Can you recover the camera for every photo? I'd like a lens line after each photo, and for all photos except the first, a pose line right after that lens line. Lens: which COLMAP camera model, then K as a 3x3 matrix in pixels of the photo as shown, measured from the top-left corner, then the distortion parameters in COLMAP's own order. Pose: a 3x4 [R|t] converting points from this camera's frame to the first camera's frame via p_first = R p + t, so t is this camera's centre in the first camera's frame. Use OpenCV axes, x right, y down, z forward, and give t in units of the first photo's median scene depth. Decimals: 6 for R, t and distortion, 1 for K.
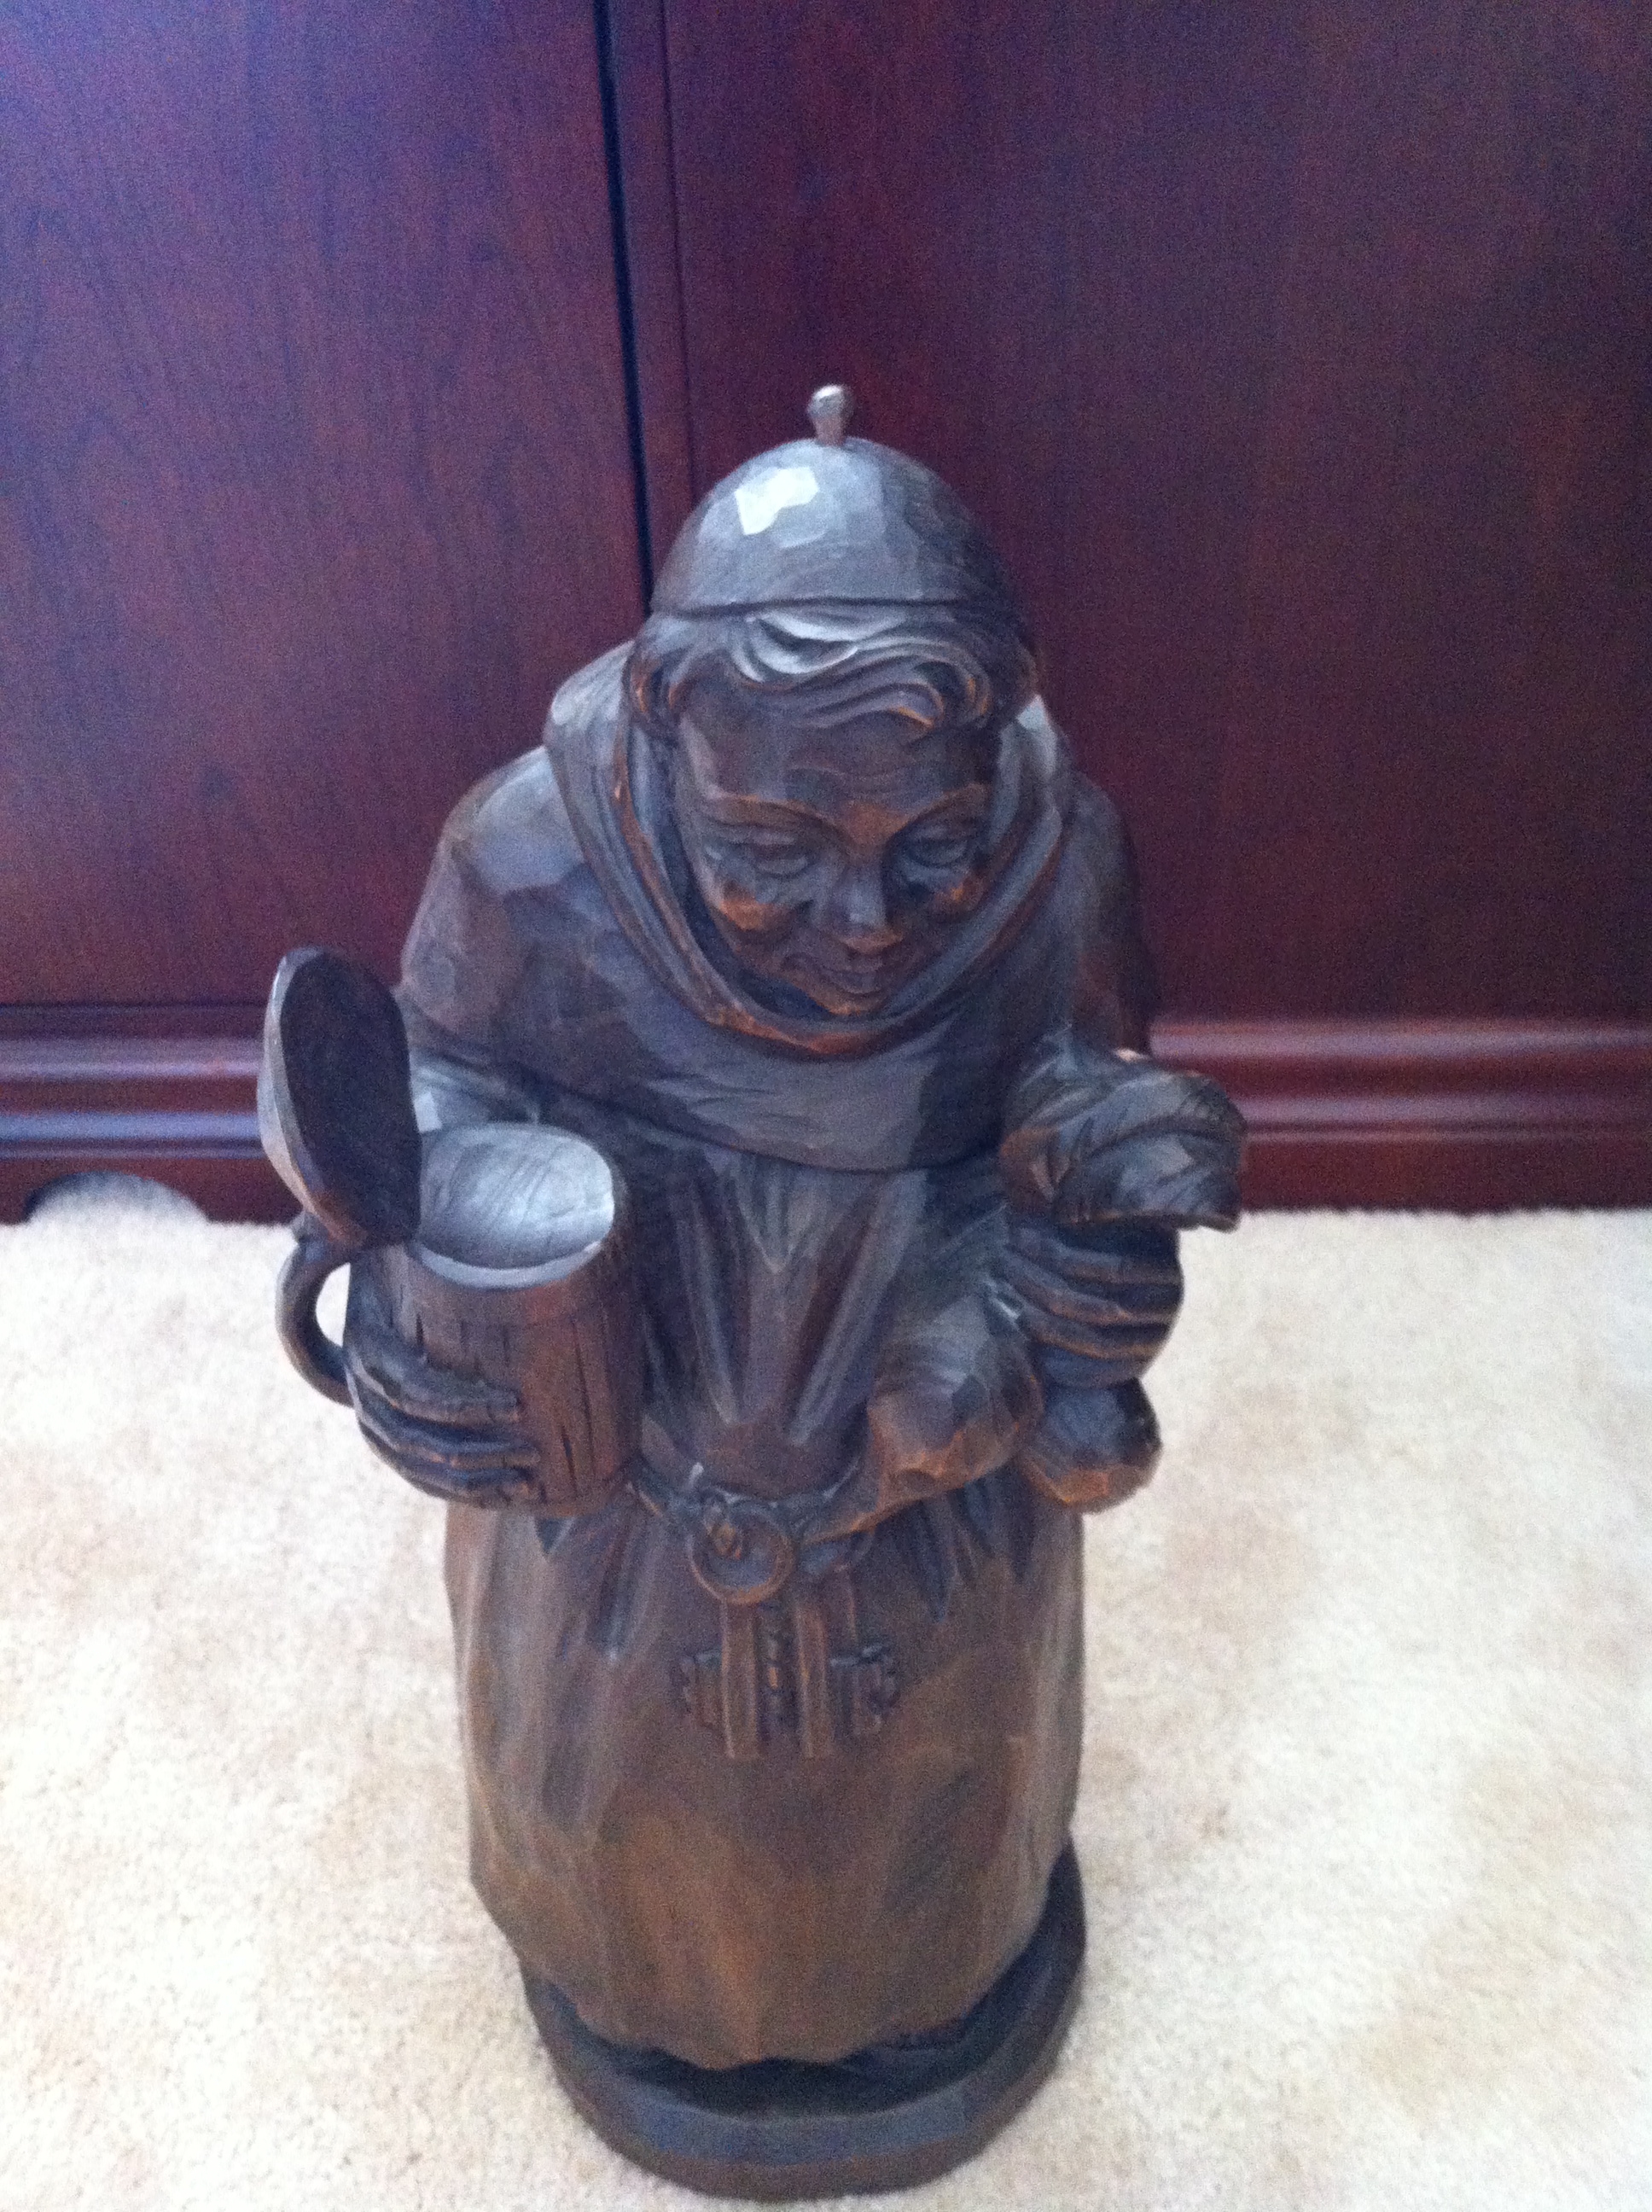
lens RADIAL K [[2233.4, 0, 826.0], [0, 2233.4, 1106.0], [0, 0, 1]] dist [0.099878, -0.381488]
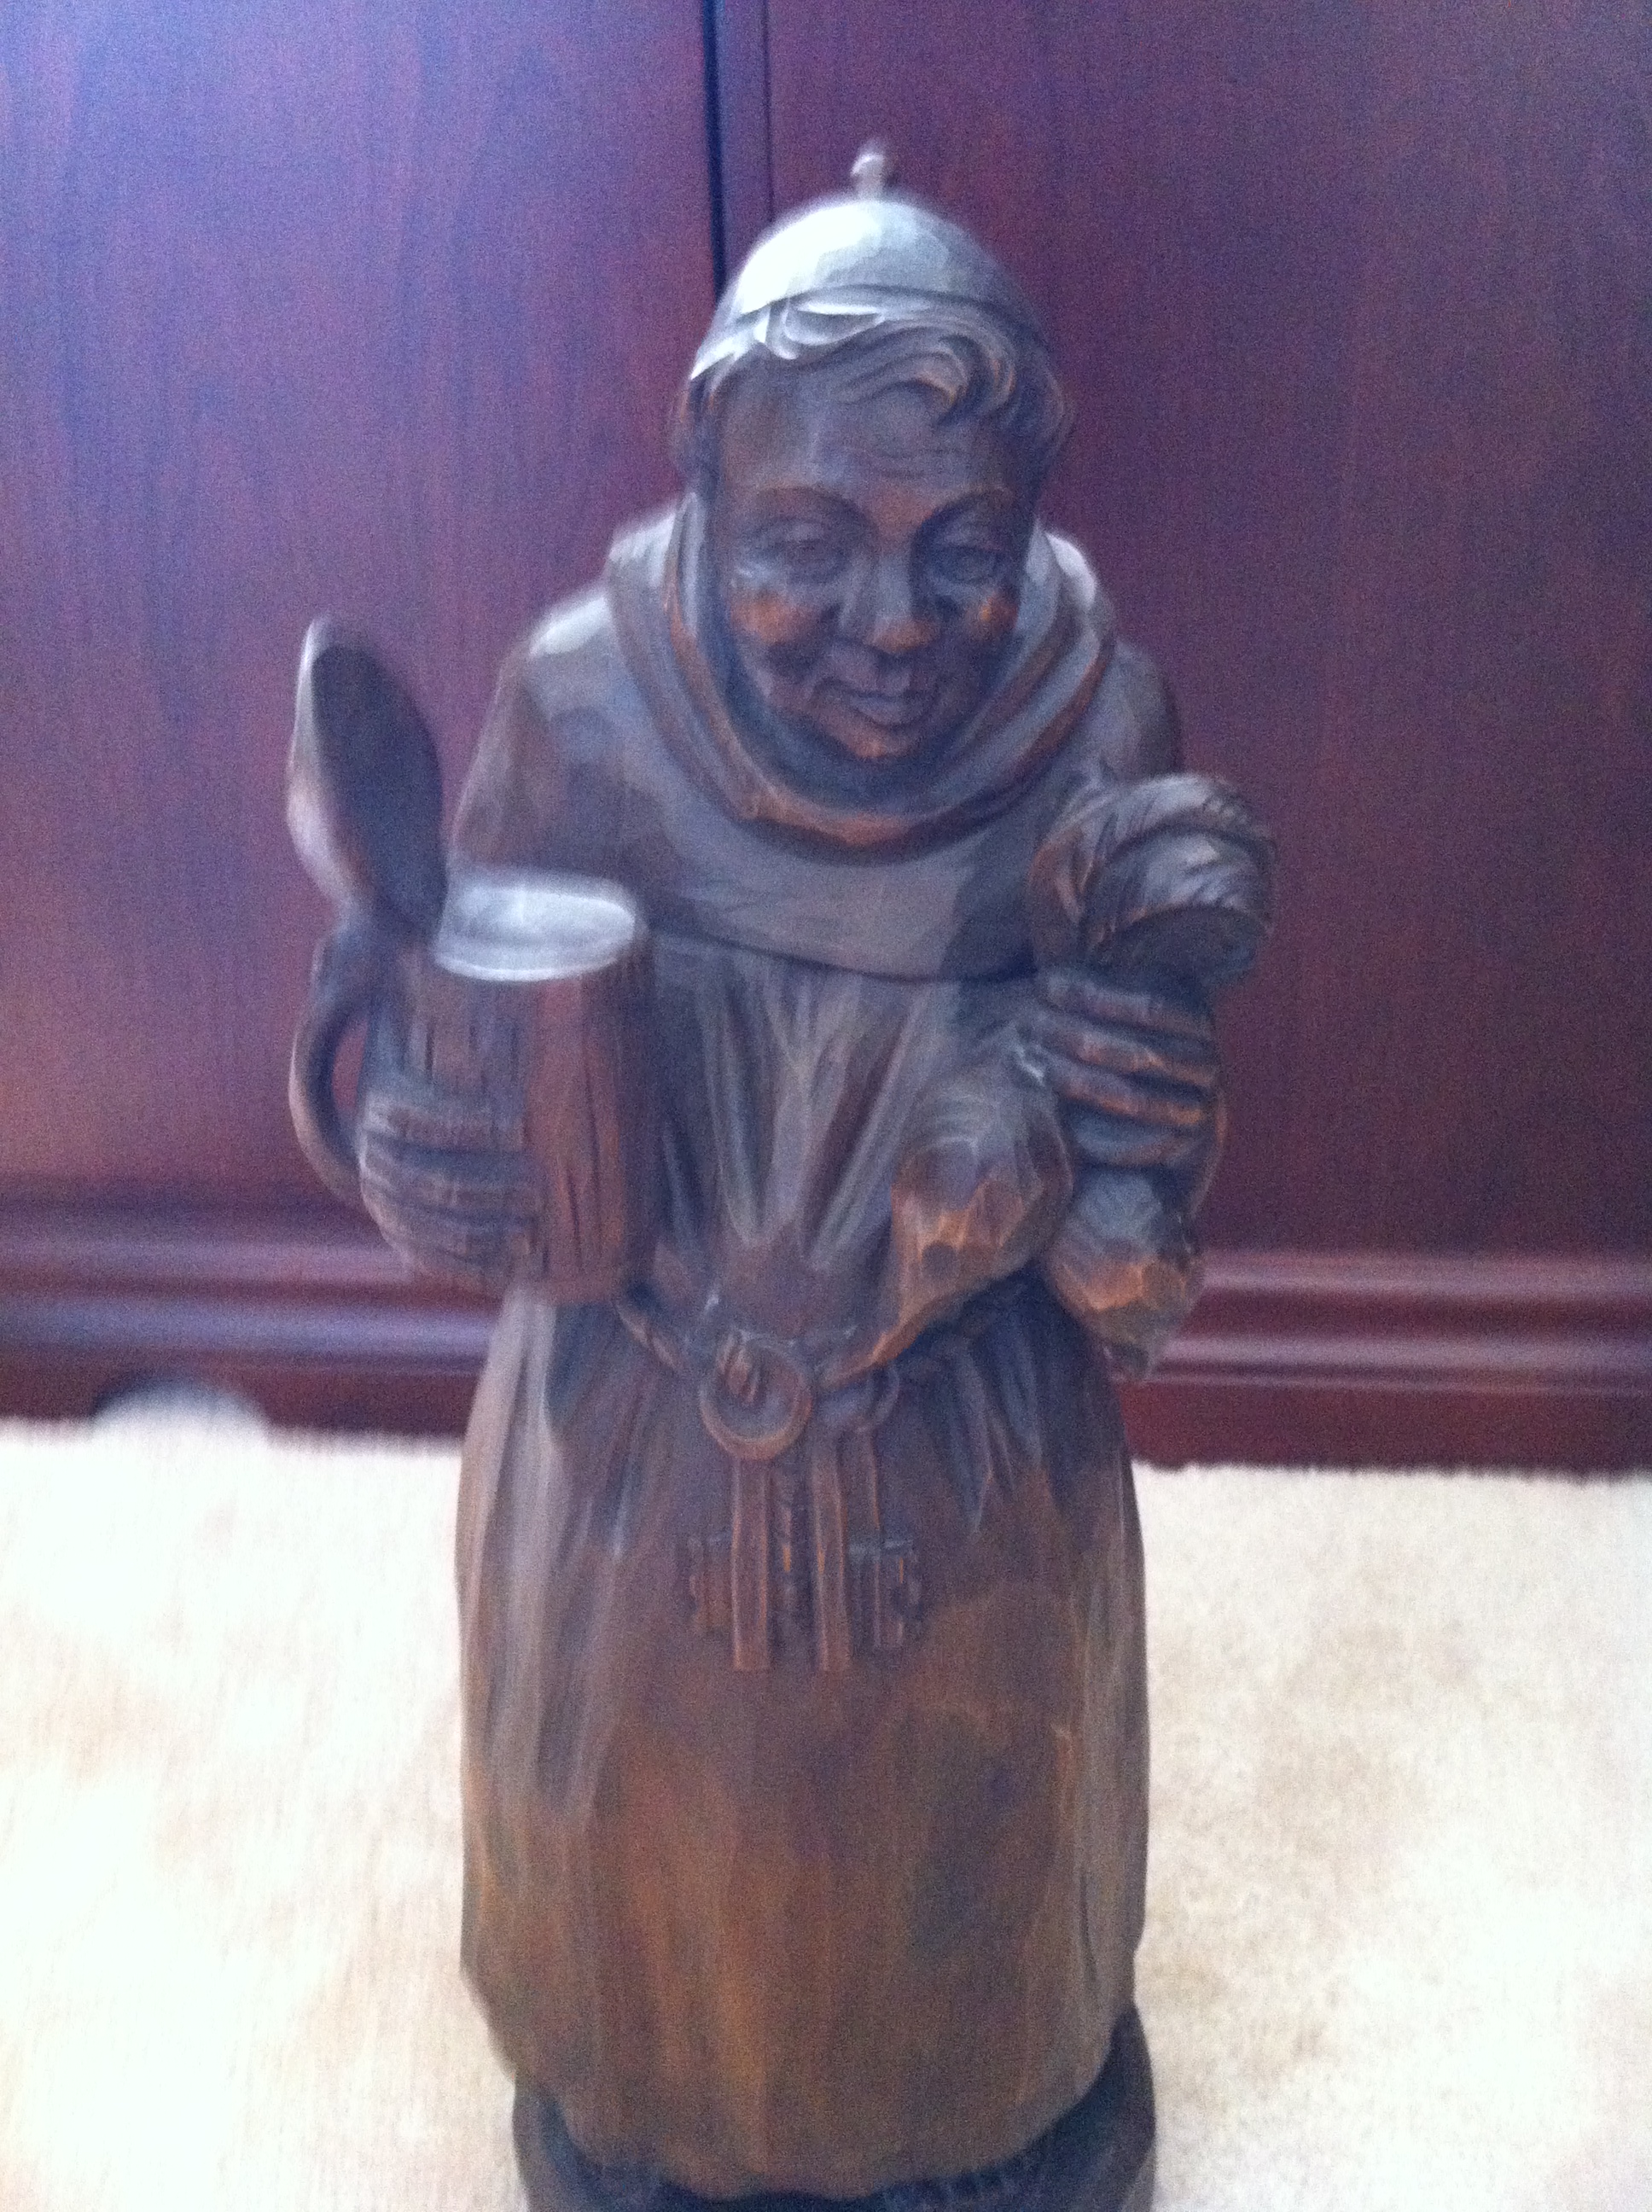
lens RADIAL K [[2233.4, 0, 826.0], [0, 2233.4, 1106.0], [0, 0, 1]] dist [0.099878, -0.381488]
pose [[0.997809, 0.024266, -0.061549, 0.045420], [-0.040393, 0.960235, -0.276257, 0.334954], [0.052398, 0.278138, 0.959111, 0.067495]]
